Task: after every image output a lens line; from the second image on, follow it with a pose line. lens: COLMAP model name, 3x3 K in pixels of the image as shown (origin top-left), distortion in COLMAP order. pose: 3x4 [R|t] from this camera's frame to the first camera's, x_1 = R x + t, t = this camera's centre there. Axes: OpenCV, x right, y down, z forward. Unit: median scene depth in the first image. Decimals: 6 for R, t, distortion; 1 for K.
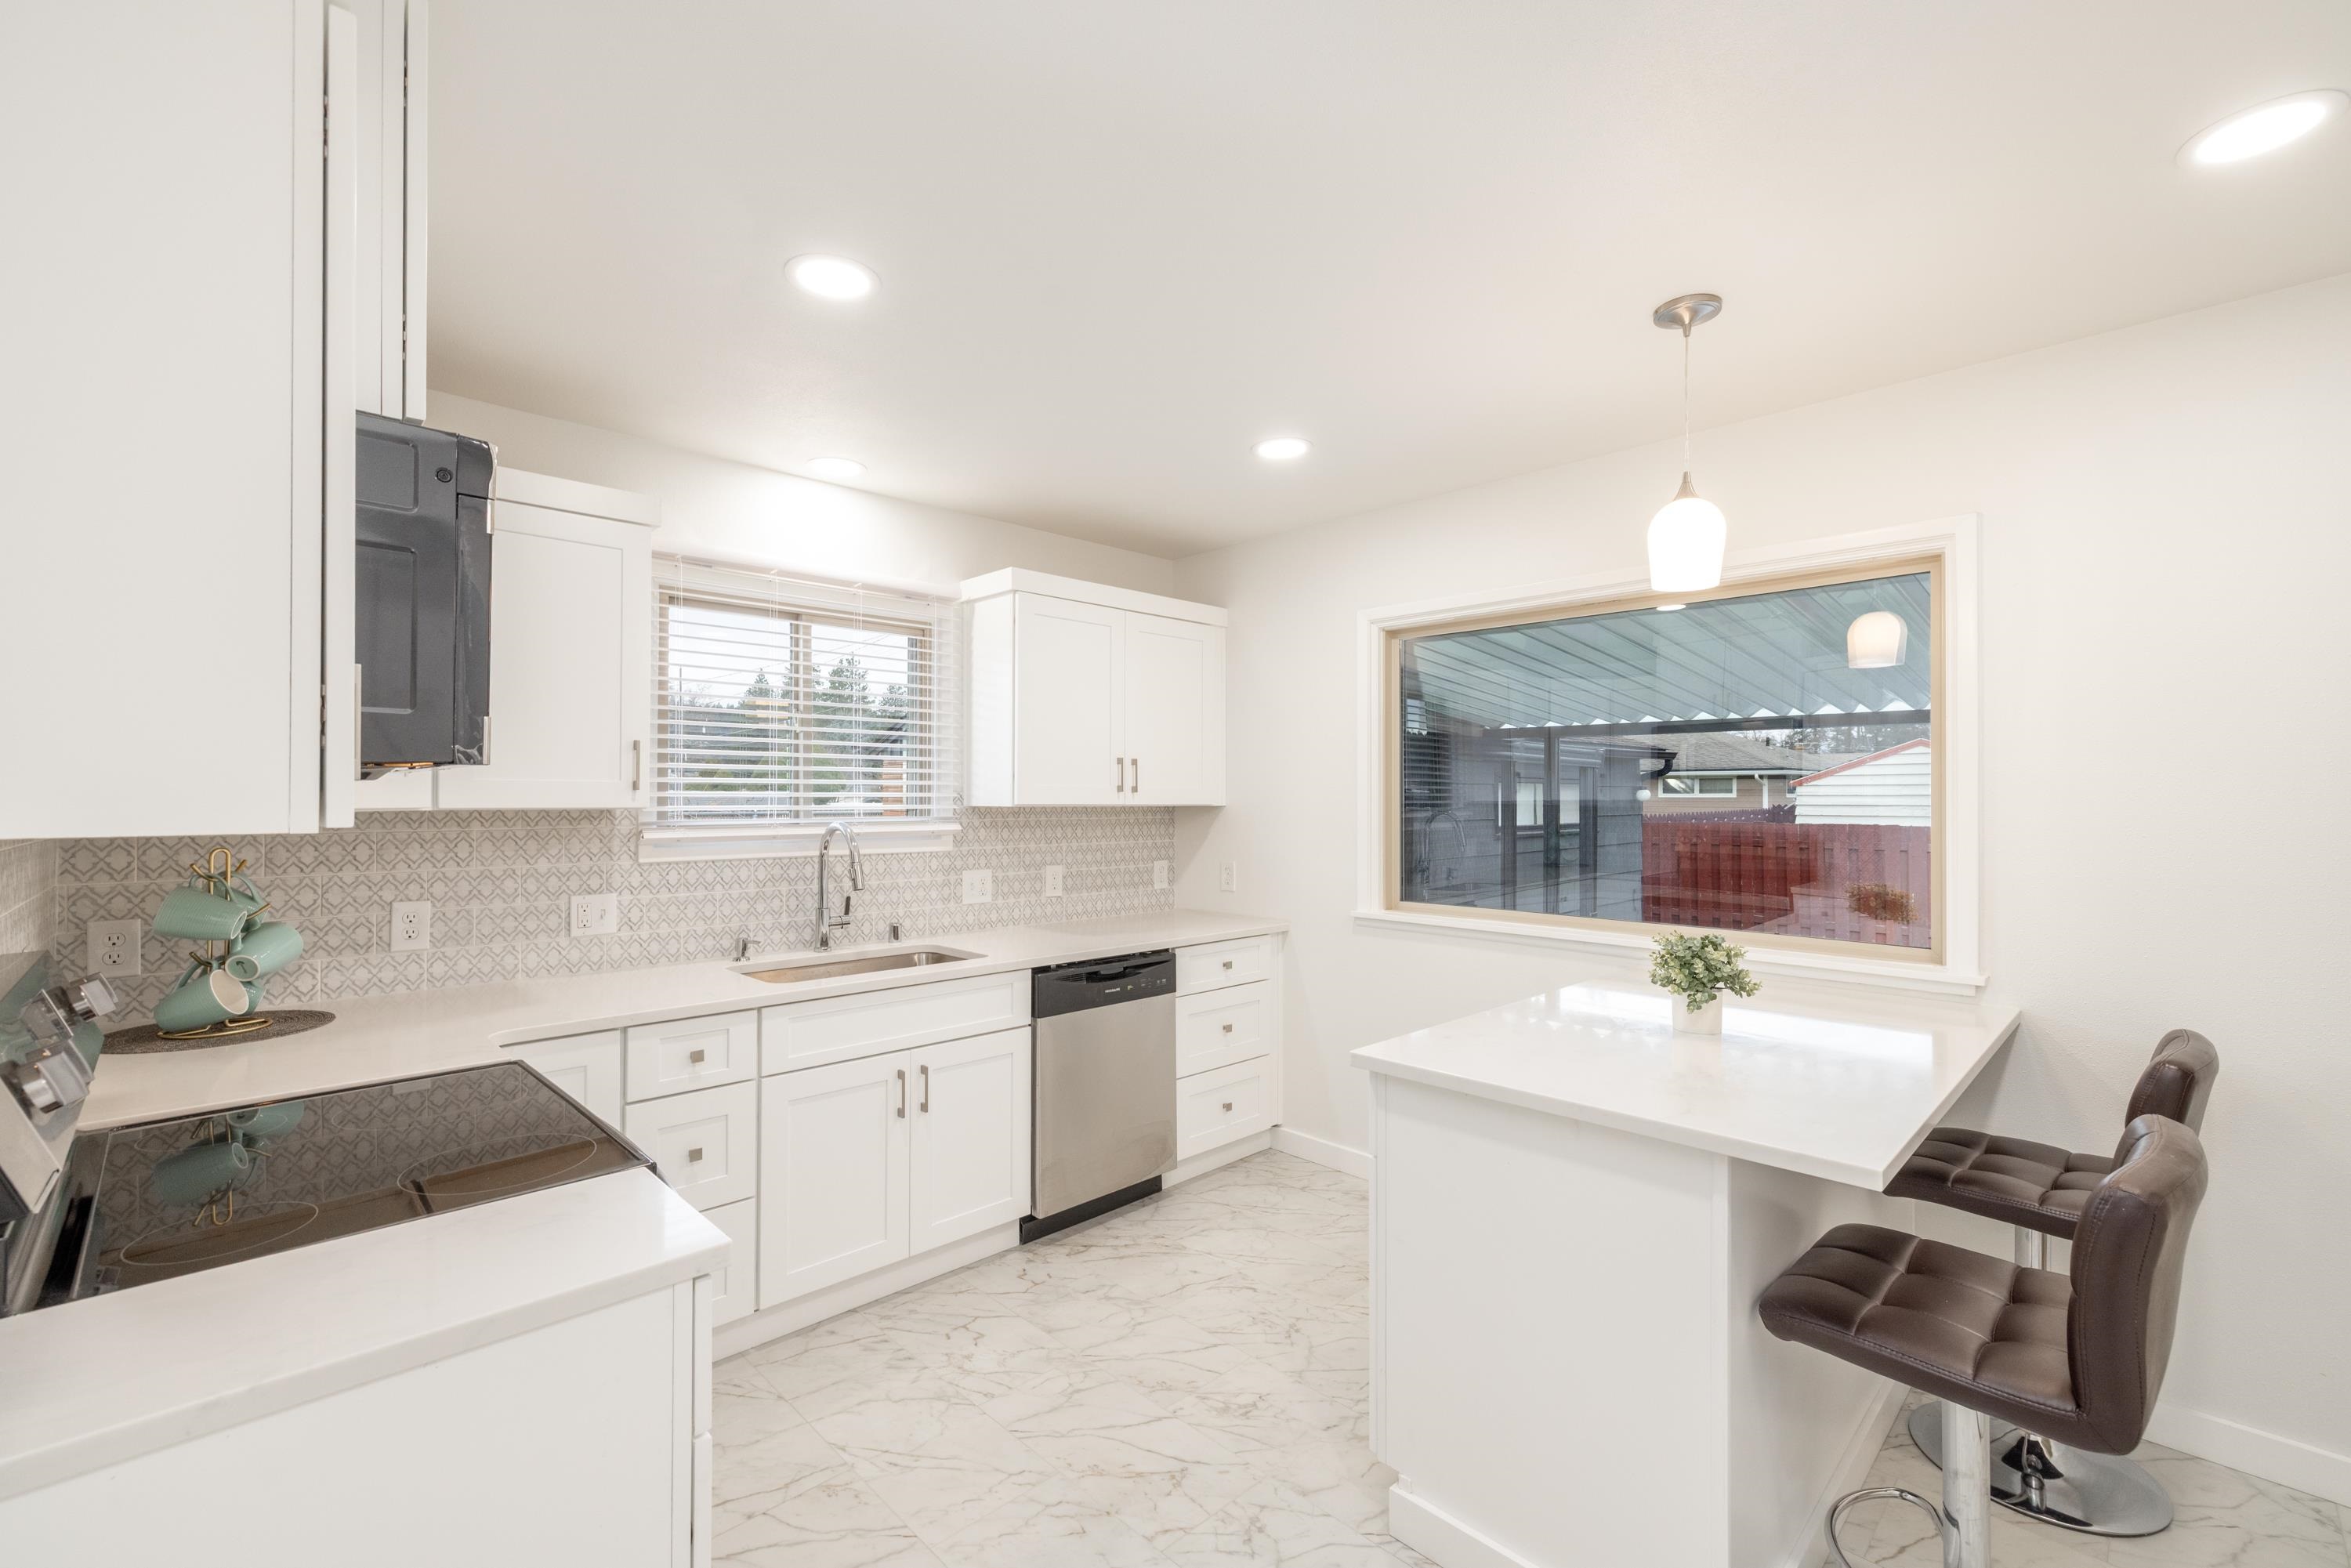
lens RADIAL K [[986.3, 0, 1167.2], [0, 986.3, 789.1], [0, 0, 1]] dist [0.002629, 0.000250]
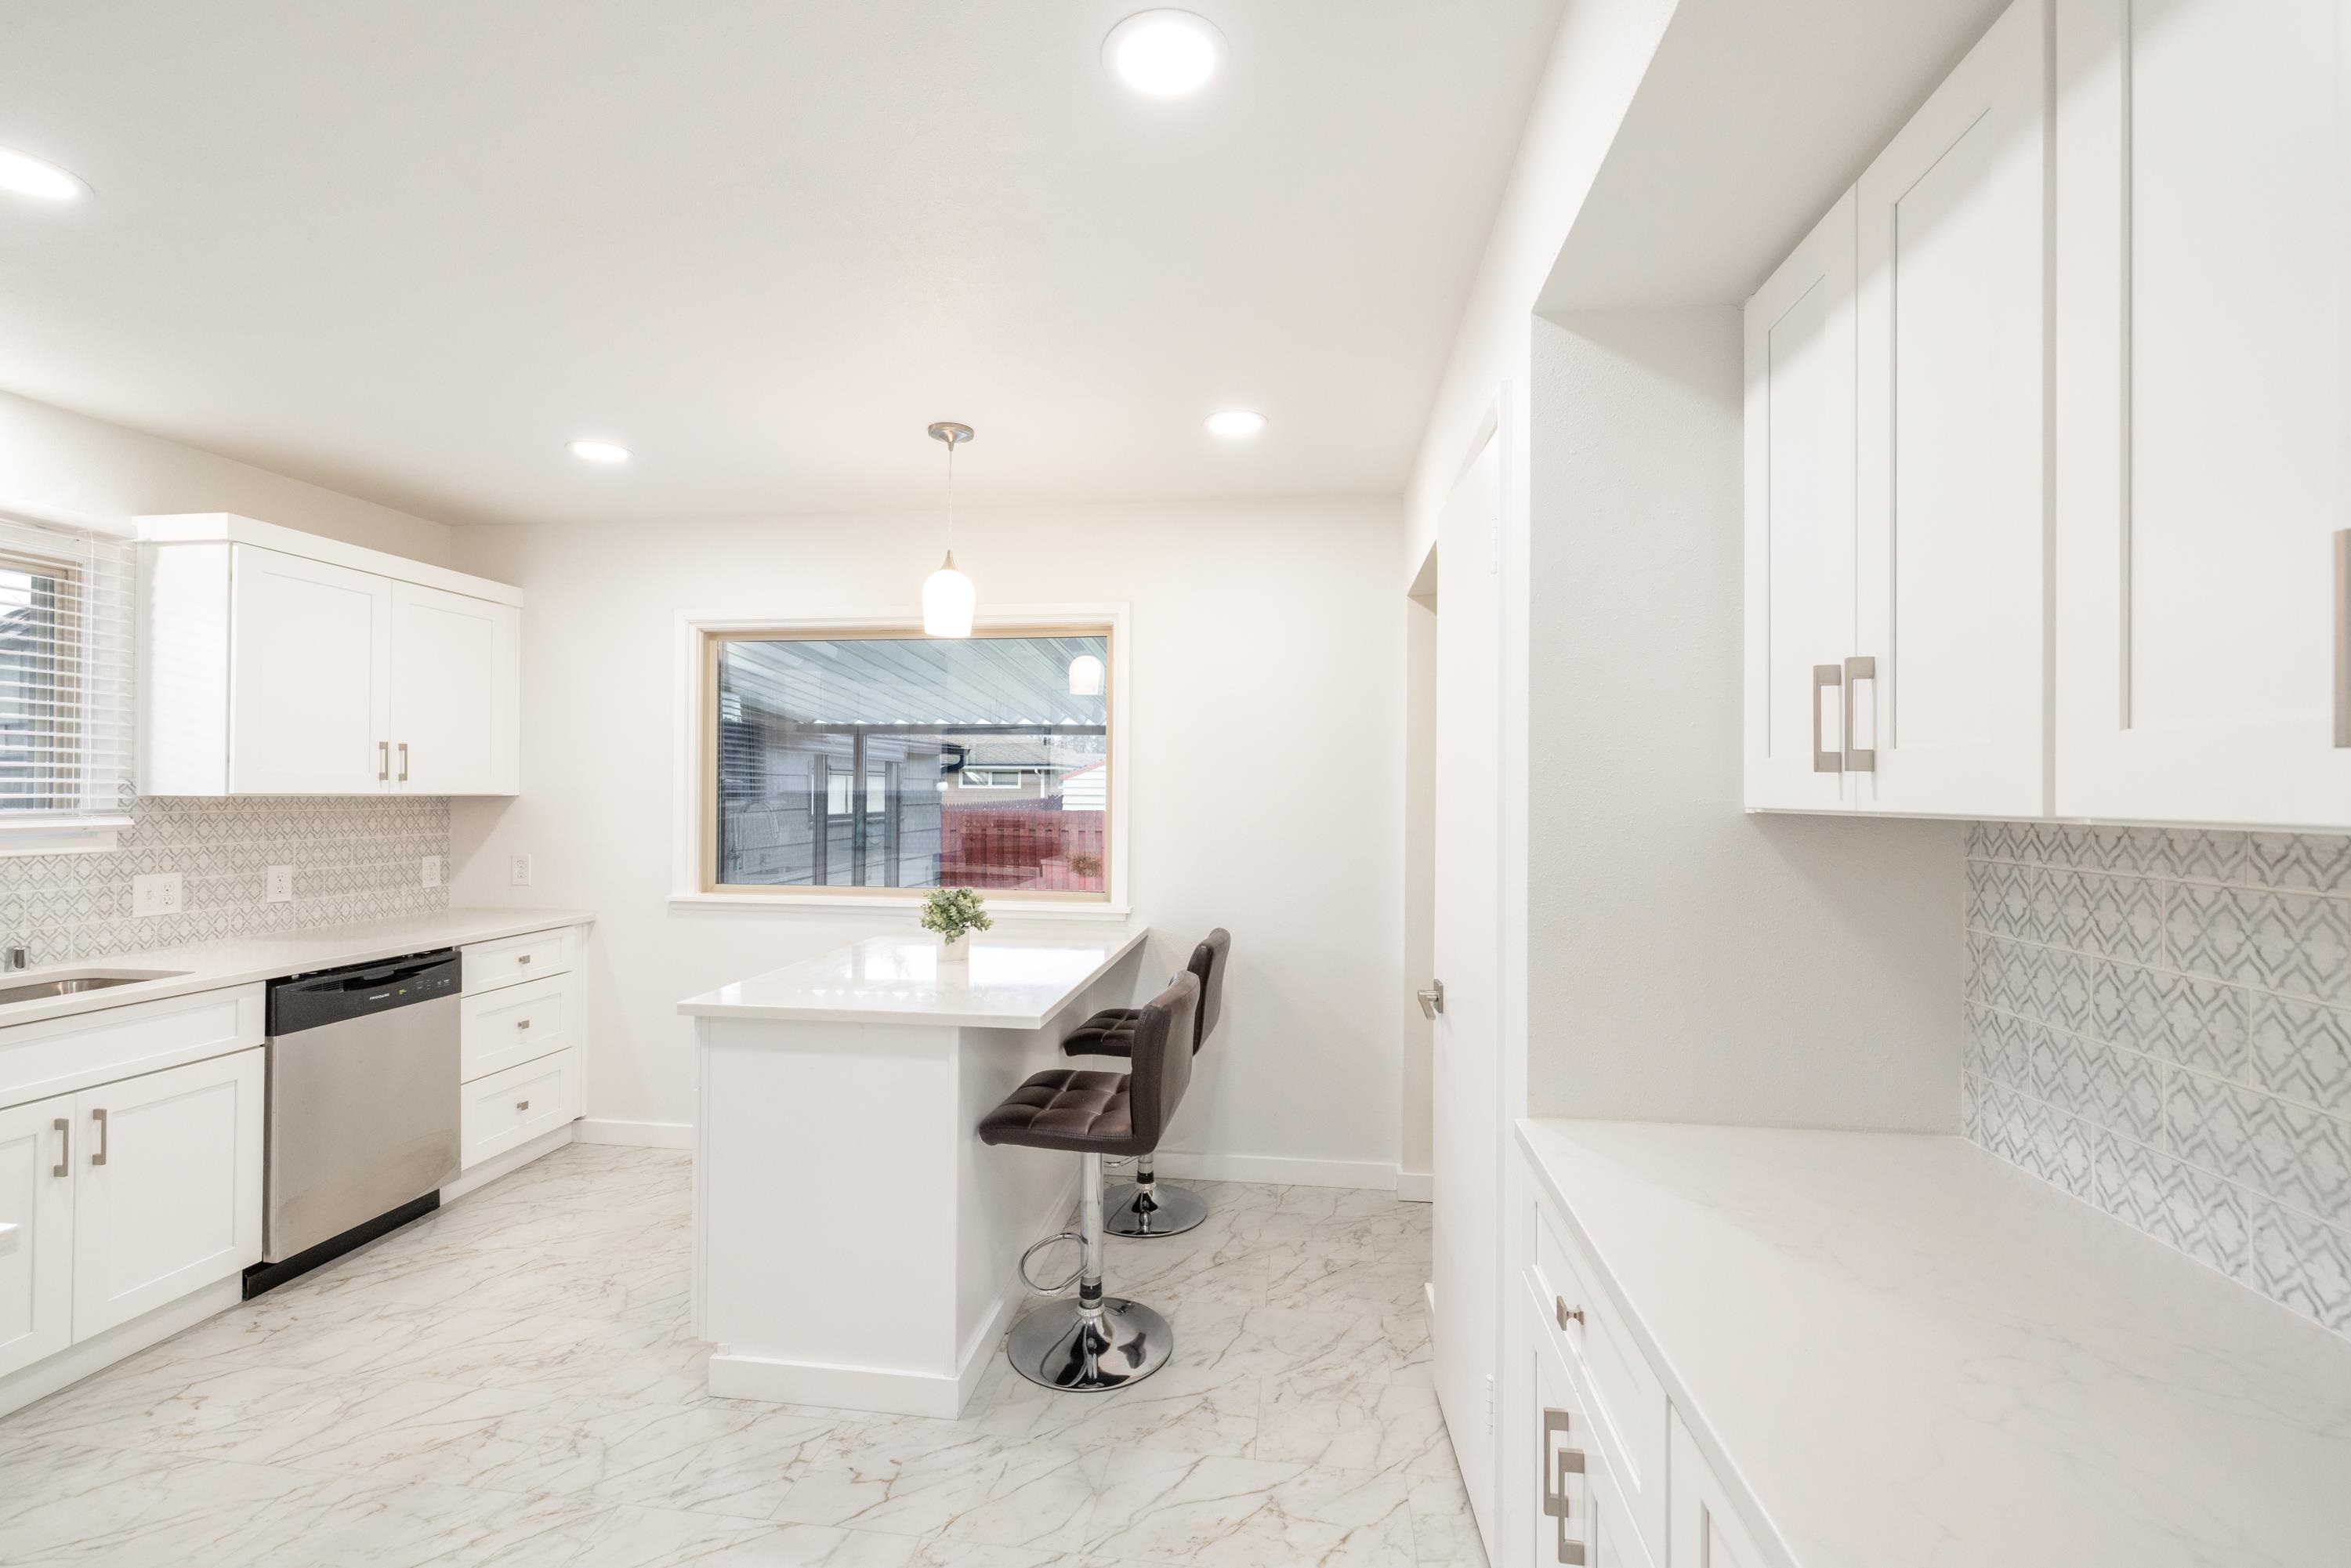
lens RADIAL K [[986.3, 0, 1180.7], [0, 986.3, 783.4], [0, 0, 1]] dist [0.002629, 0.000250]
pose [[0.776995, 0.007249, 0.629465, -0.052161], [-0.009366, 0.999956, 0.000046, -0.000794], [-0.629437, -0.005931, 0.777029, -0.167228]]
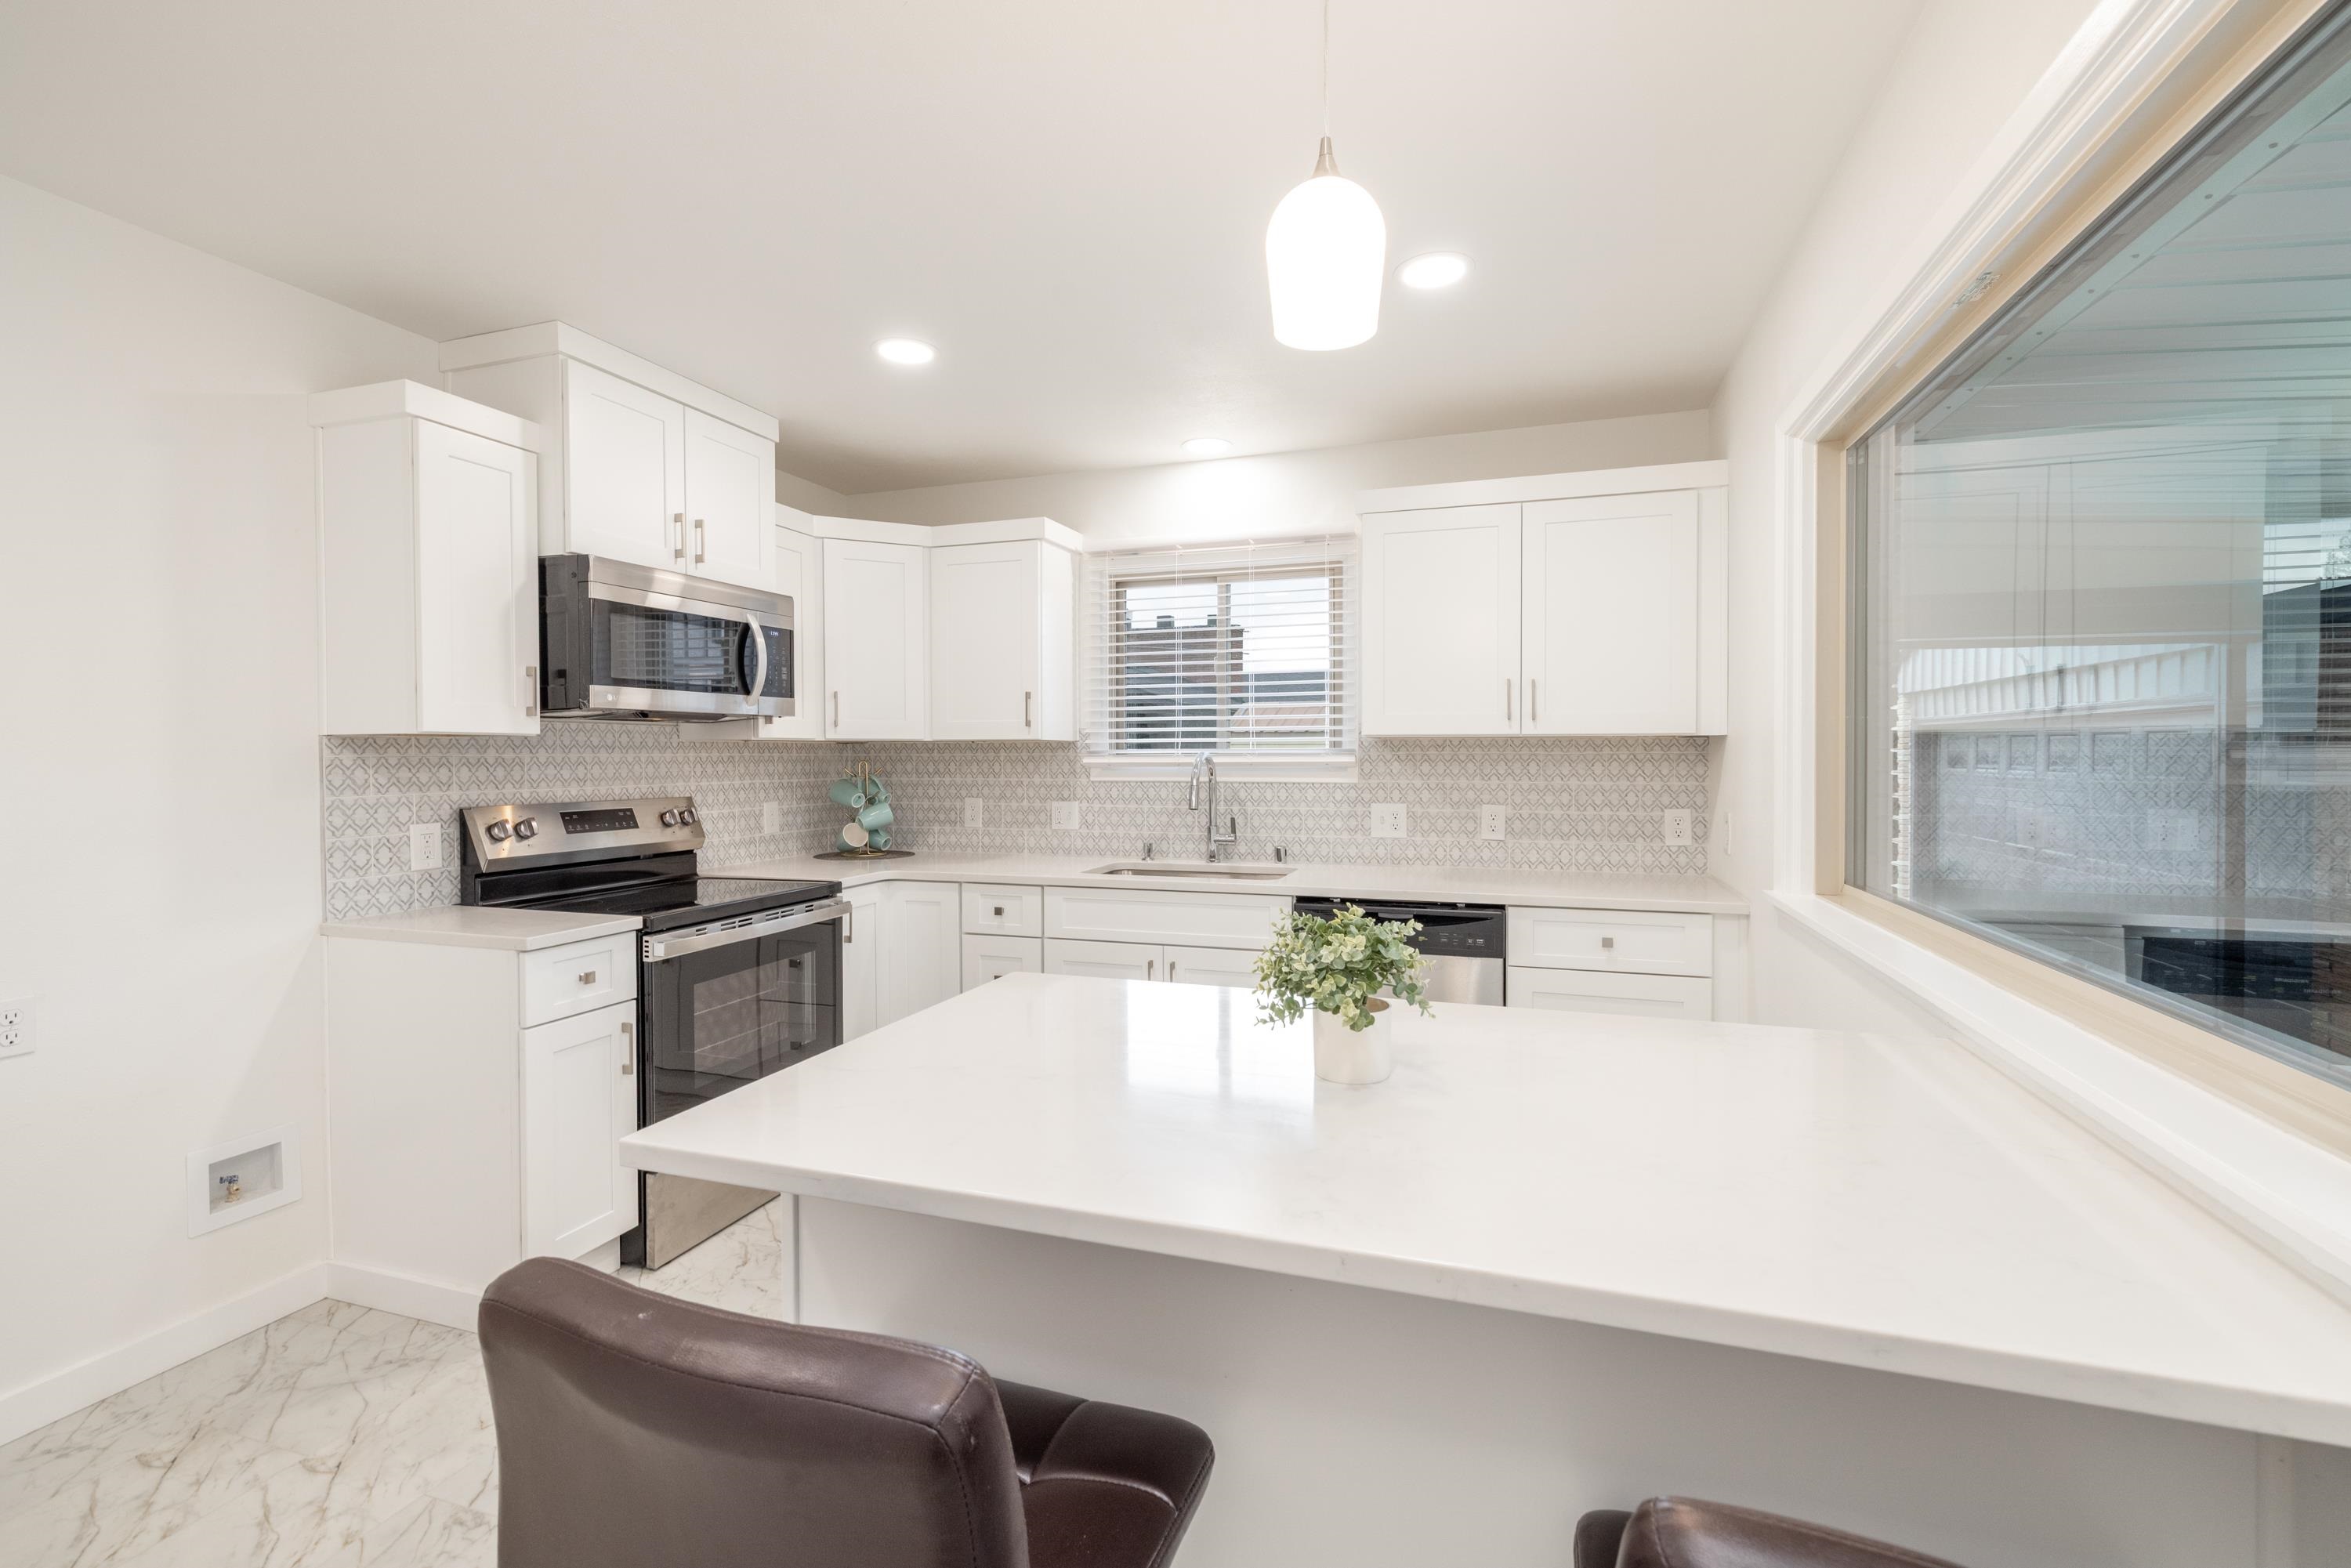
lens RADIAL K [[986.3, 0, 1210.7], [0, 986.3, 775.4], [0, 0, 1]] dist [0.002629, 0.000250]
pose [[0.480219, 0.016503, -0.876994, 0.593180], [0.013017, 0.999579, 0.025938, 0.026419], [0.877052, -0.023872, 0.479801, 0.378991]]
